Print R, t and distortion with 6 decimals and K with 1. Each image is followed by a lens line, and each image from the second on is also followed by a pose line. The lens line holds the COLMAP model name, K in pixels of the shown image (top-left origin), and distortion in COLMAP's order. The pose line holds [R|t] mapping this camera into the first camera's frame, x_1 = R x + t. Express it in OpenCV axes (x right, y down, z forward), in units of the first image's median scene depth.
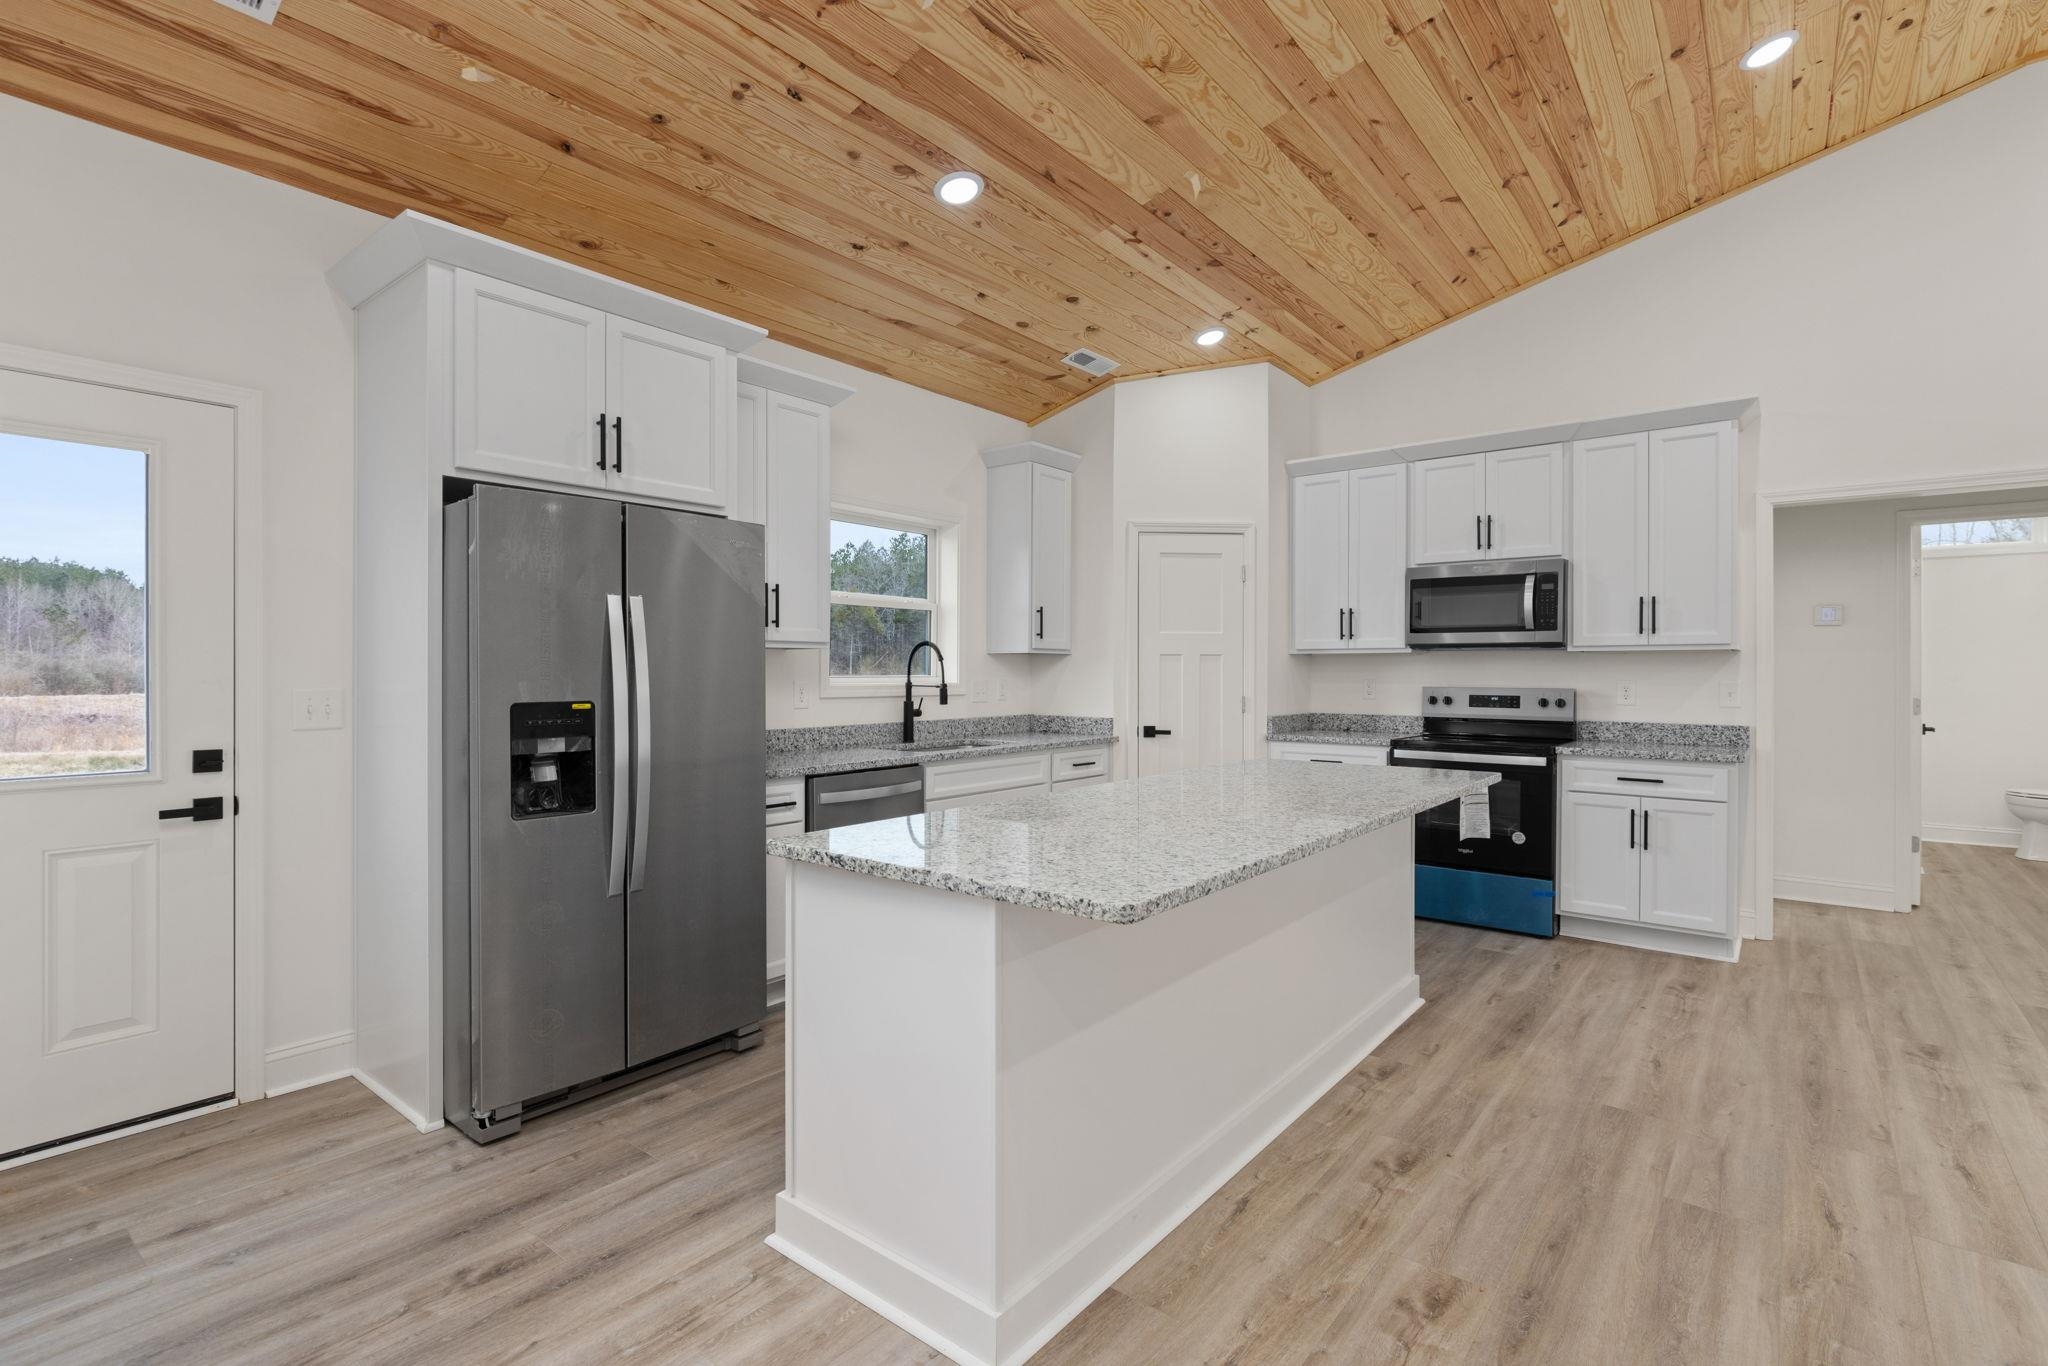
lens RADIAL K [[956.0, 0, 1029.4], [0, 956.0, 662.9], [0, 0, 1]] dist [-0.003291, 0.000850]
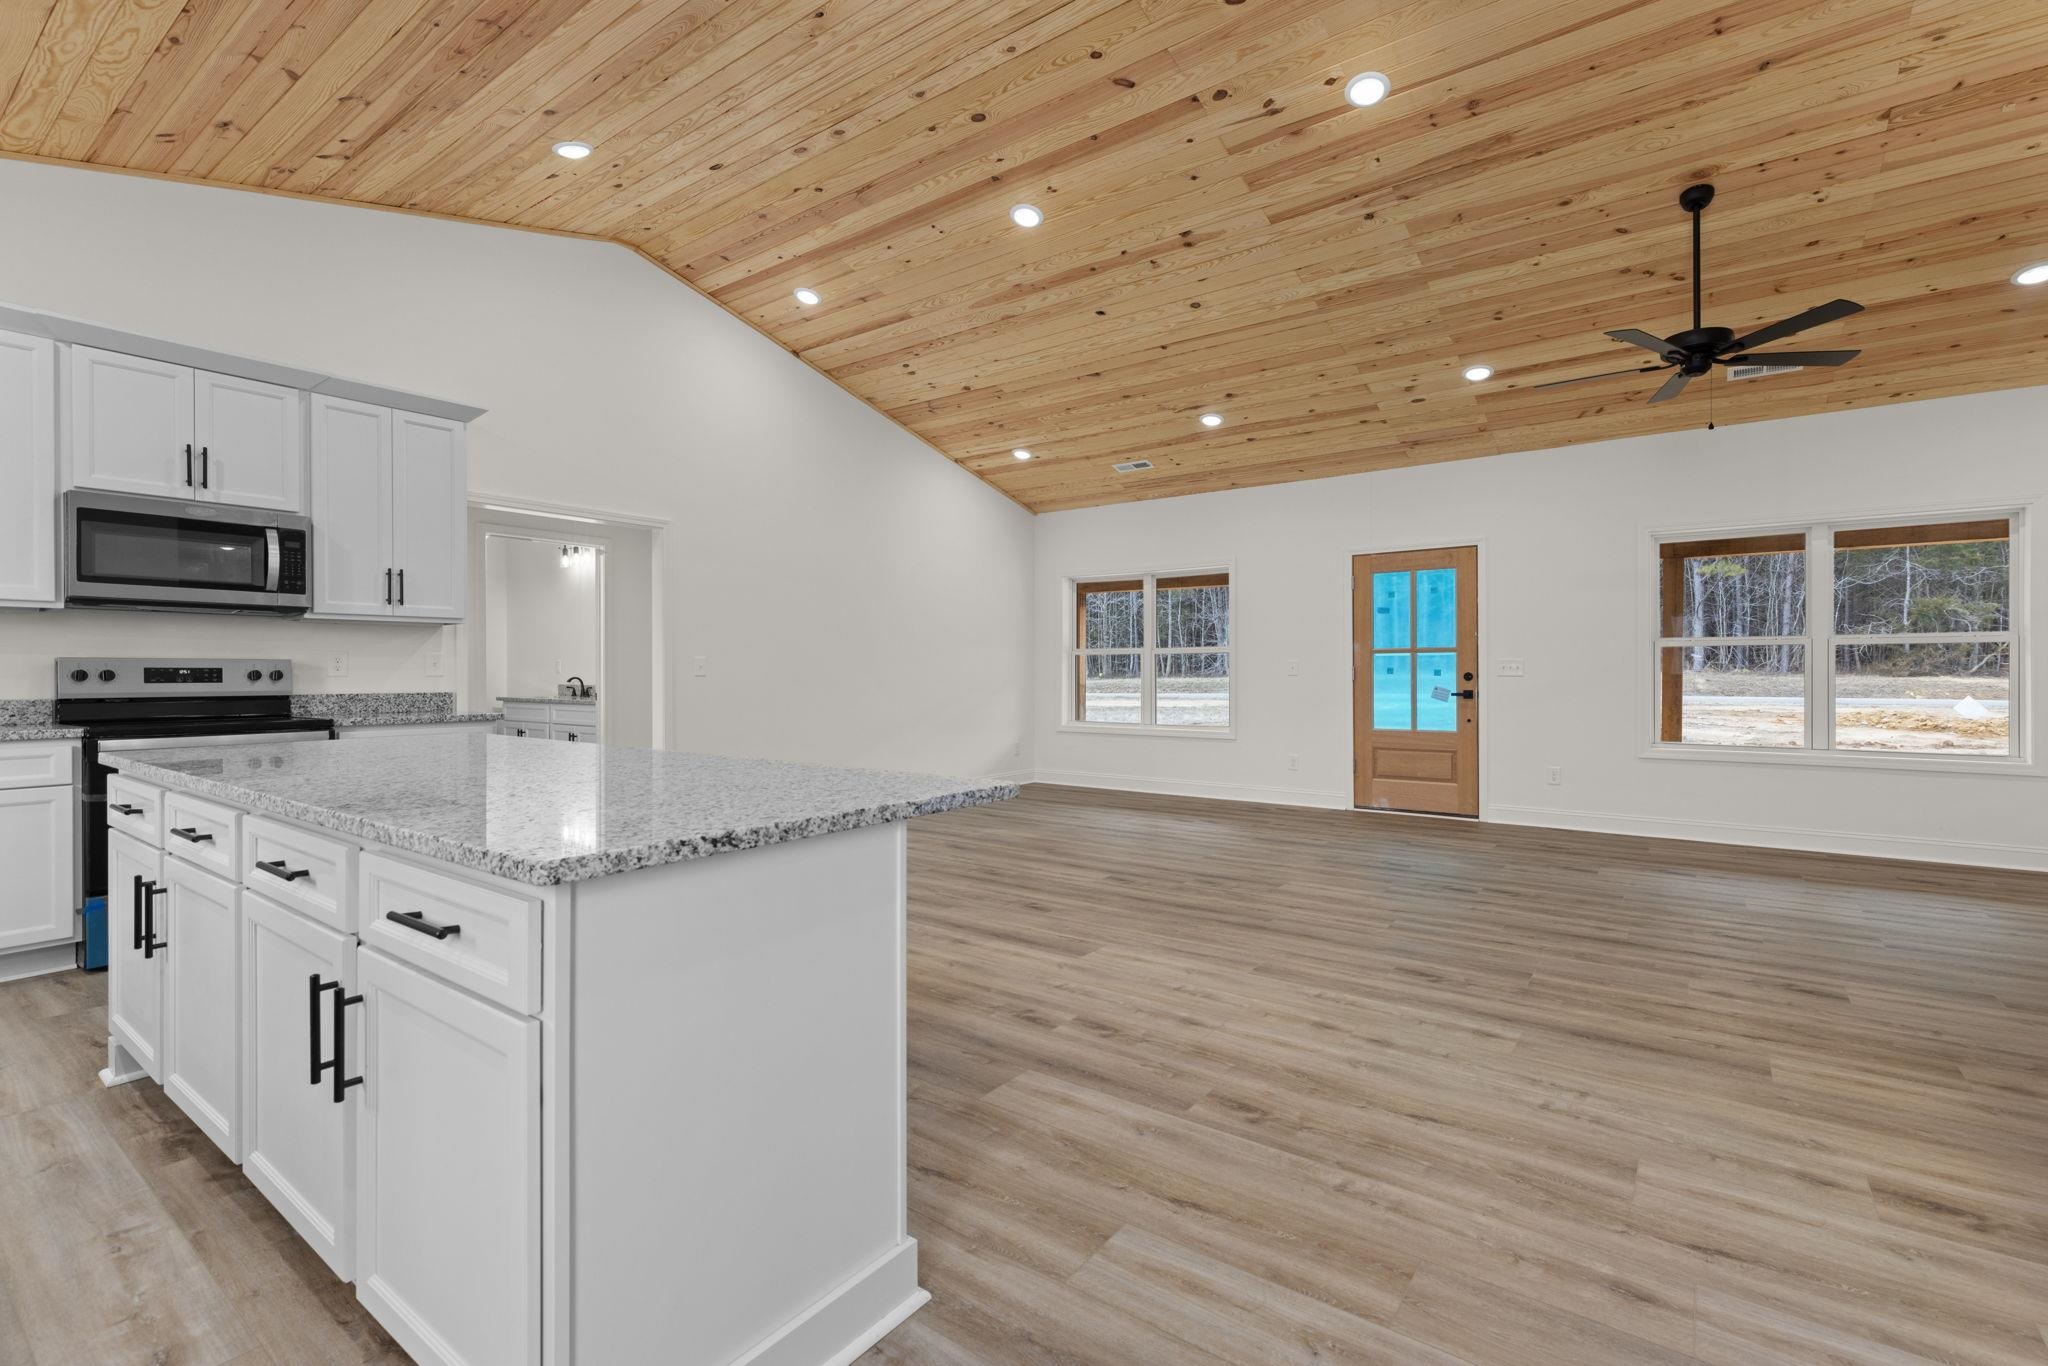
lens RADIAL K [[913.5, 0, 1054.0], [0, 913.5, 666.3], [0, 0, 1]] dist [0.001153, 0.000315]
pose [[-0.063168, 0.003579, 0.997997, -0.471450], [-0.005623, 0.999976, -0.003942, 0.044079], [-0.997987, -0.005861, -0.063146, 0.434841]]
